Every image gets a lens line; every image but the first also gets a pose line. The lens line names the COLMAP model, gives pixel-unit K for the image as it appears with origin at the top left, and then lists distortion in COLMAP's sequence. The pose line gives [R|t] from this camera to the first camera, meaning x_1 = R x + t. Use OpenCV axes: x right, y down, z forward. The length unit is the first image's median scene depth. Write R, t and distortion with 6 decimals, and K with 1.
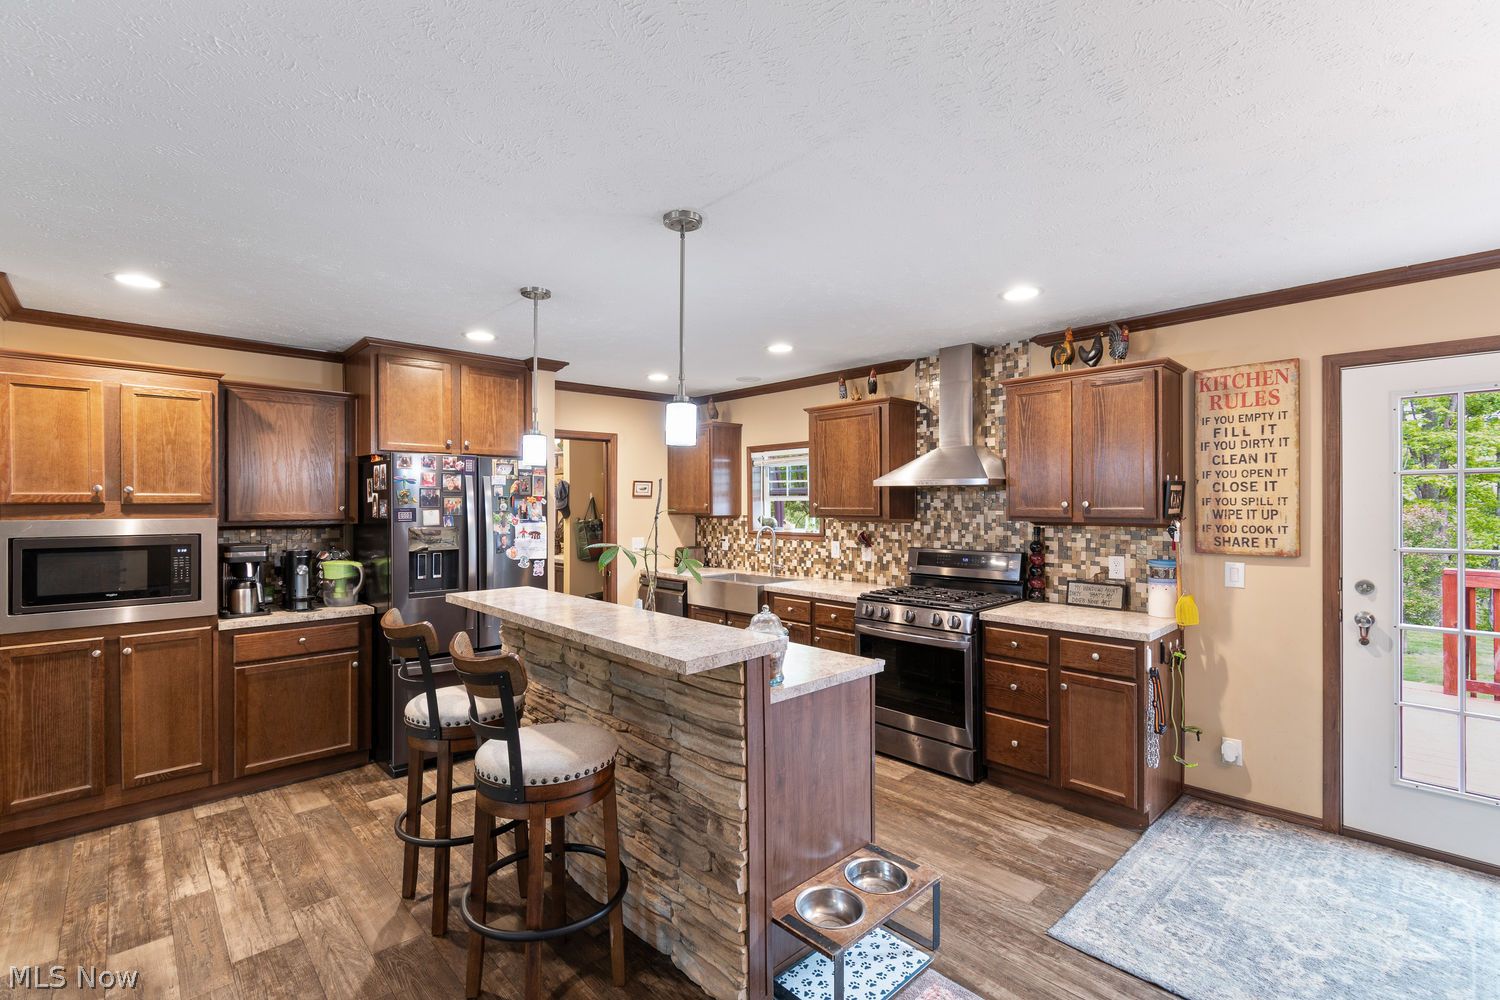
lens RADIAL K [[661.8, 0, 752.6], [0, 661.8, 502.5], [0, 0, 1]] dist [0.003677, -0.002281]
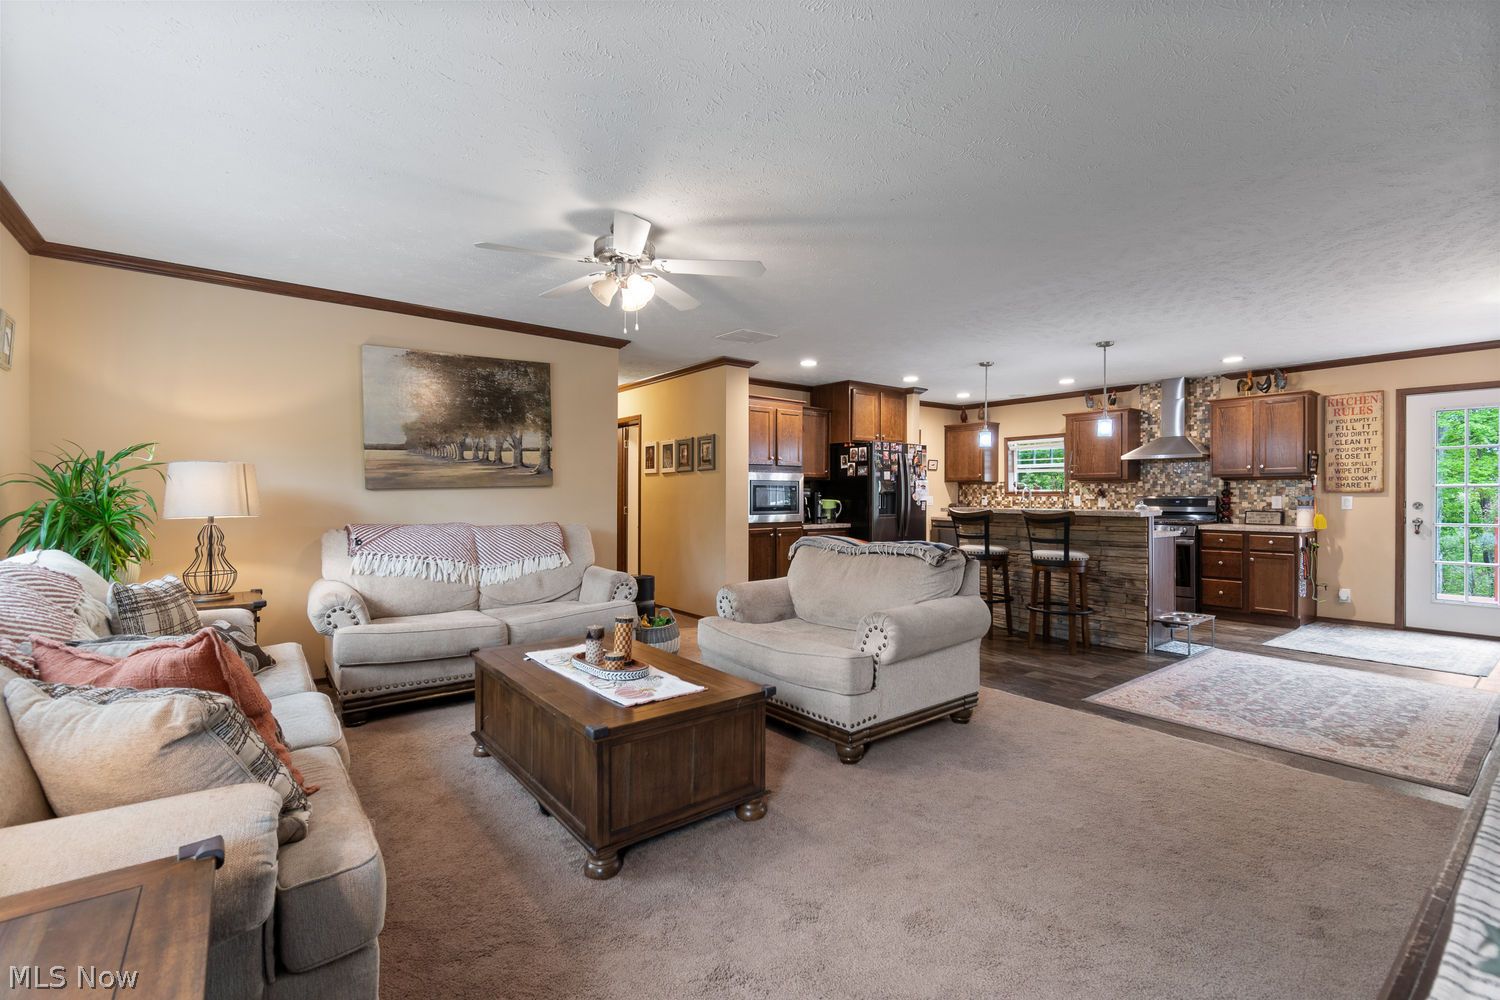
lens RADIAL K [[661.8, 0, 751.3], [0, 661.8, 496.8], [0, 0, 1]] dist [0.003677, -0.002281]
pose [[0.995267, 0.003563, -0.097117, -0.660149], [-0.003213, 0.999988, 0.003759, 0.074950], [0.097129, -0.003429, 0.995266, -0.885390]]
